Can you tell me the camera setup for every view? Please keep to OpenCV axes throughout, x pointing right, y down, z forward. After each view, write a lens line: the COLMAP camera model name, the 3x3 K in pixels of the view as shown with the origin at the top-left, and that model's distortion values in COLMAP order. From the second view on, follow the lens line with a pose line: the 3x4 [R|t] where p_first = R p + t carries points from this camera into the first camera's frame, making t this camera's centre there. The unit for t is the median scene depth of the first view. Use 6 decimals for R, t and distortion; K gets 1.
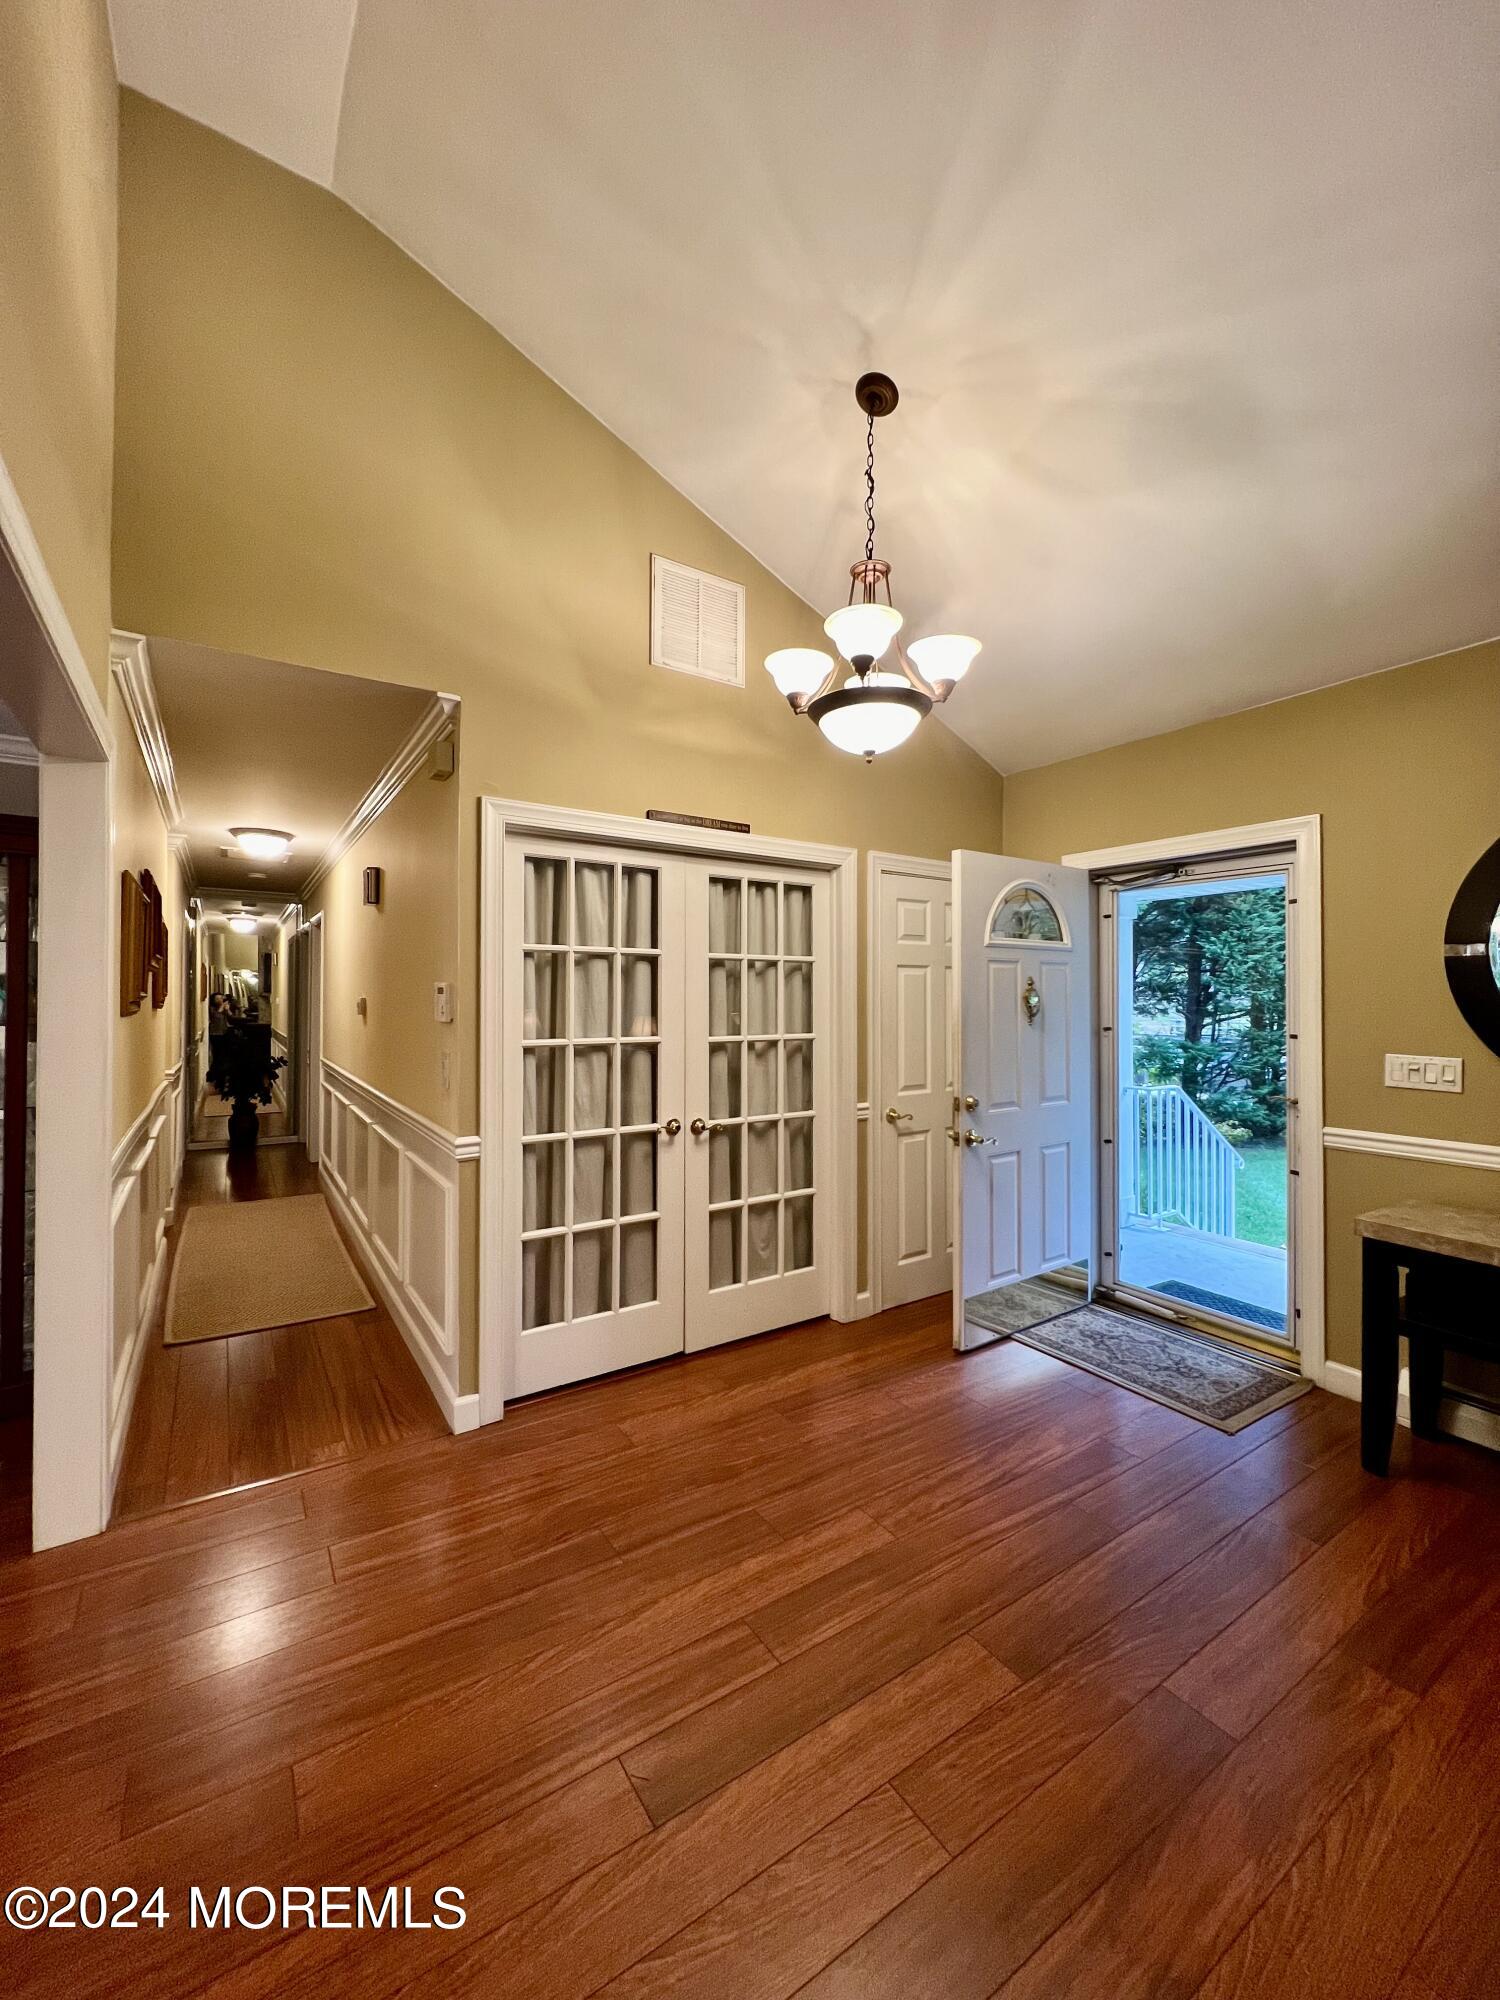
lens RADIAL K [[792.2, 0, 750.0], [0, 792.2, 1000.0], [0, 0, 1]] dist [0.000369, 0.000001]
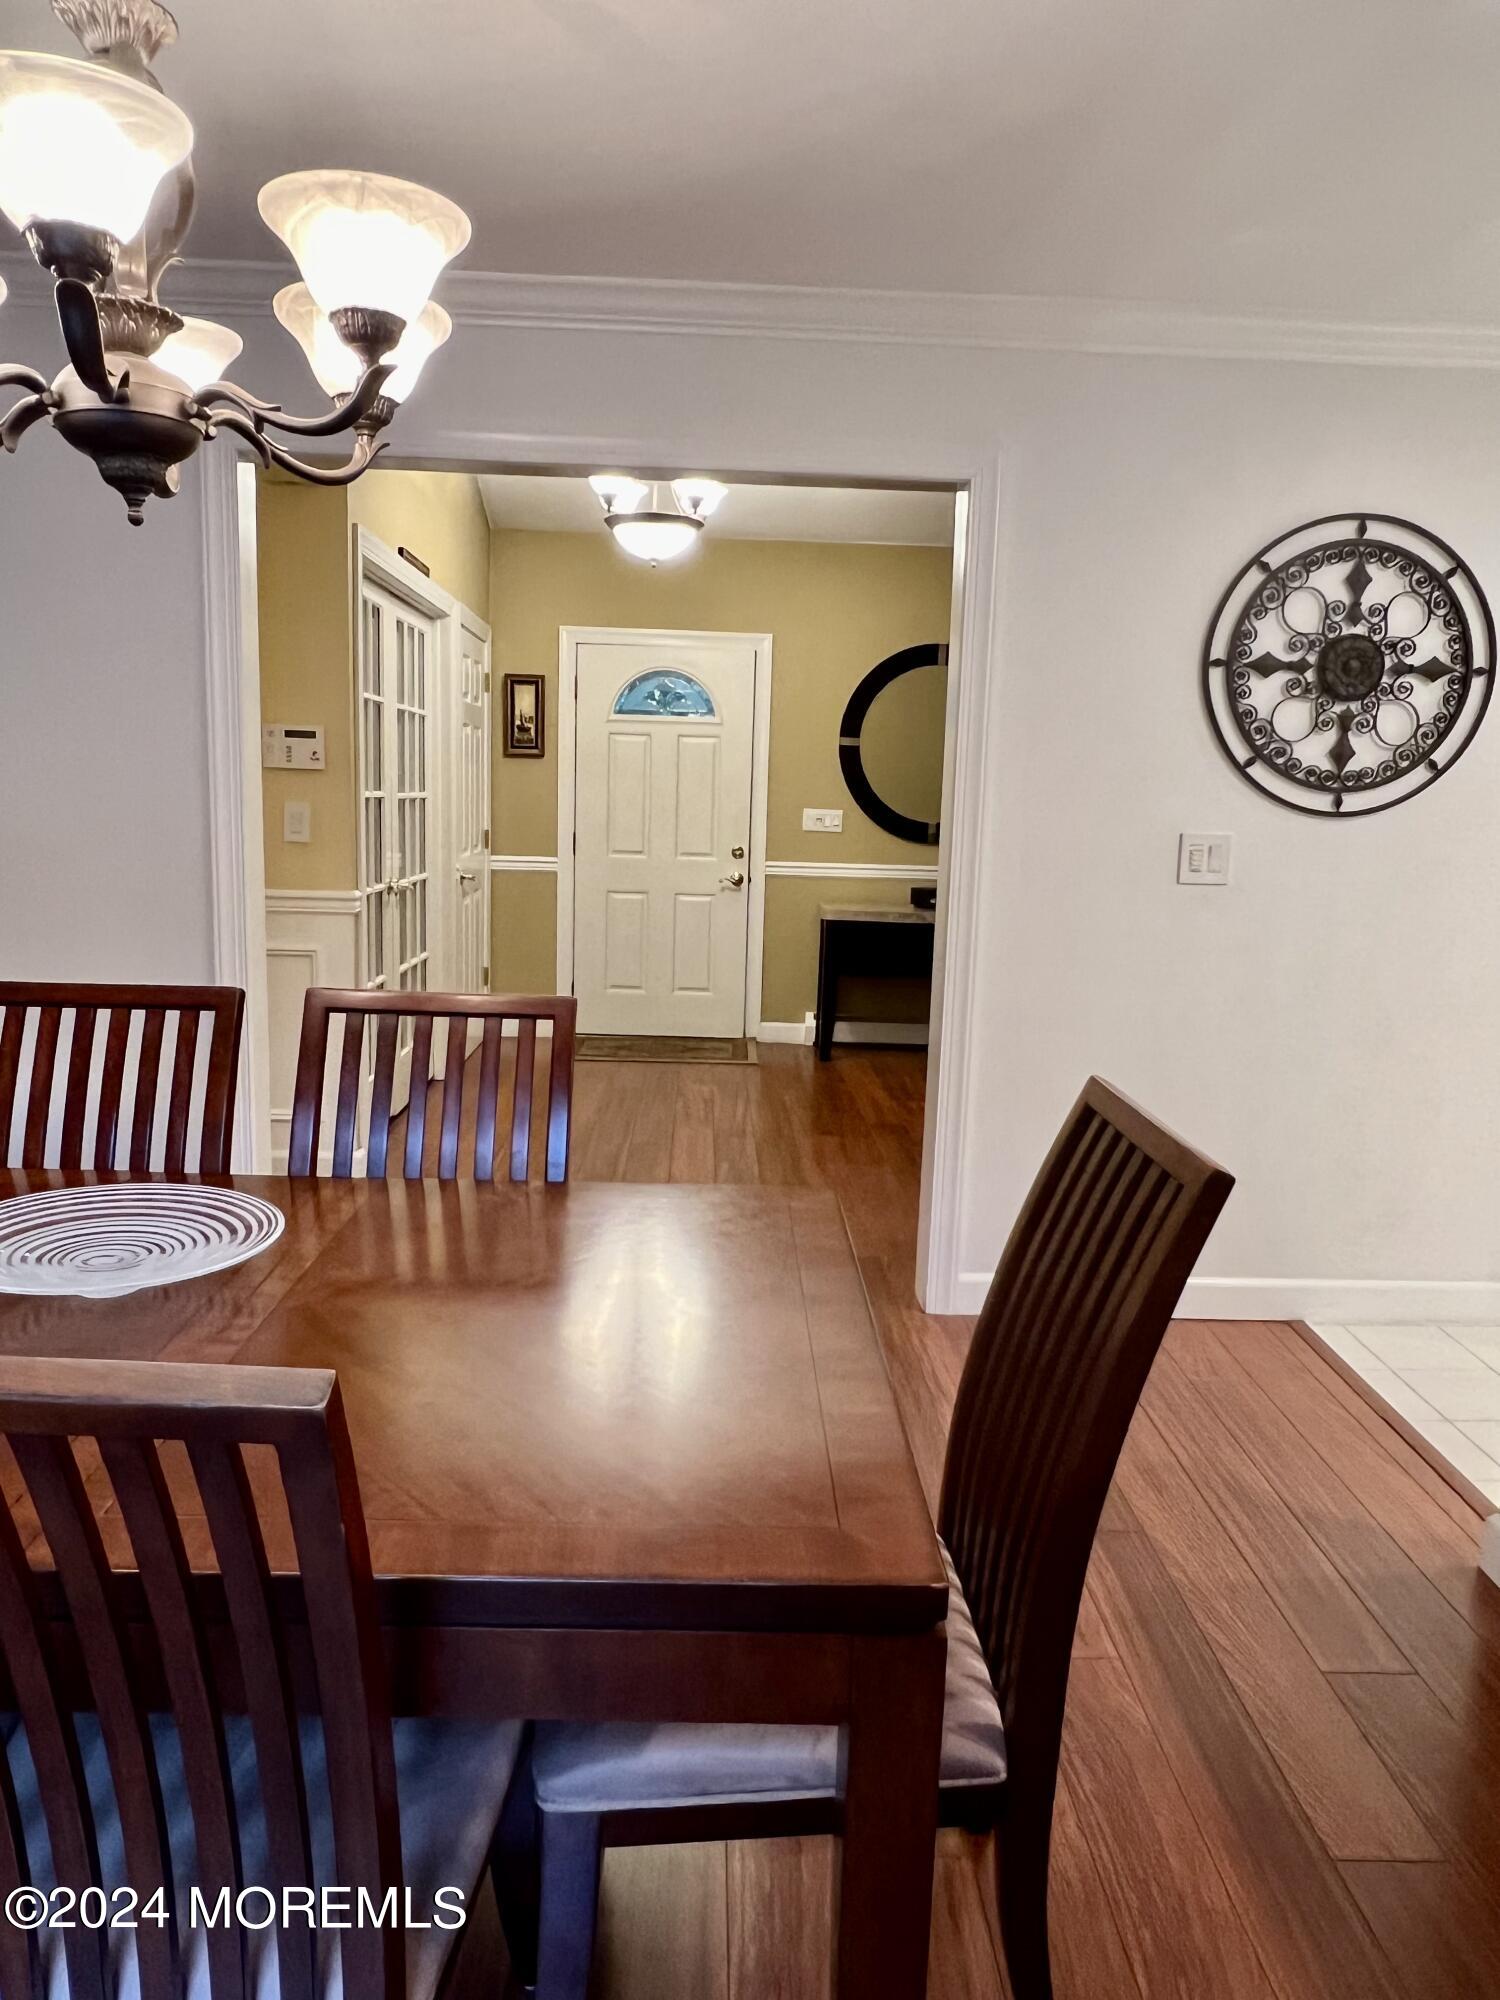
lens RADIAL K [[1320.2, 0, 750.0], [0, 1320.2, 1000.0], [0, 0, 1]] dist [0.002041, 0.000380]
pose [[0.526348, -0.117026, 0.842178, -1.466675], [-0.029449, 0.987380, 0.155608, 0.041387], [-0.849759, -0.106705, 0.516259, -0.251968]]
